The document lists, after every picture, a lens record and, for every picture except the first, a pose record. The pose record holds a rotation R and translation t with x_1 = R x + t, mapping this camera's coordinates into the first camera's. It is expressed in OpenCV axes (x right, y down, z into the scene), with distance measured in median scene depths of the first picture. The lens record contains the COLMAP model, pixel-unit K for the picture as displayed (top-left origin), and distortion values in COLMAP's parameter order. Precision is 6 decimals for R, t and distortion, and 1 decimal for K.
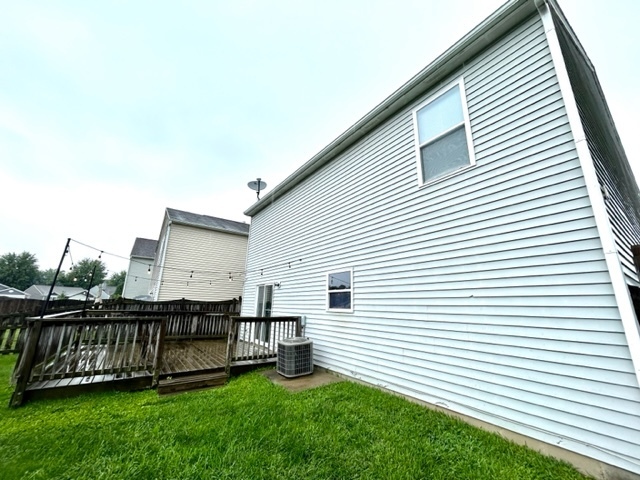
lens RADIAL K [[254.9, 0, 320.4], [0, 254.9, 237.1], [0, 0, 1]] dist [0.003206, -0.001582]
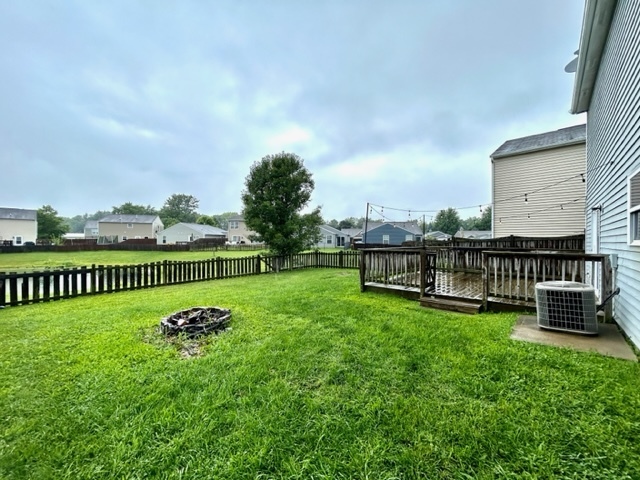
lens RADIAL K [[254.9, 0, 323.2], [0, 254.9, 243.0], [0, 0, 1]] dist [0.003206, -0.001582]
pose [[0.223872, -0.015596, -0.974494, 0.377884], [0.258668, 0.964965, 0.043980, 0.076115], [0.939666, -0.261916, 0.220063, 0.214976]]
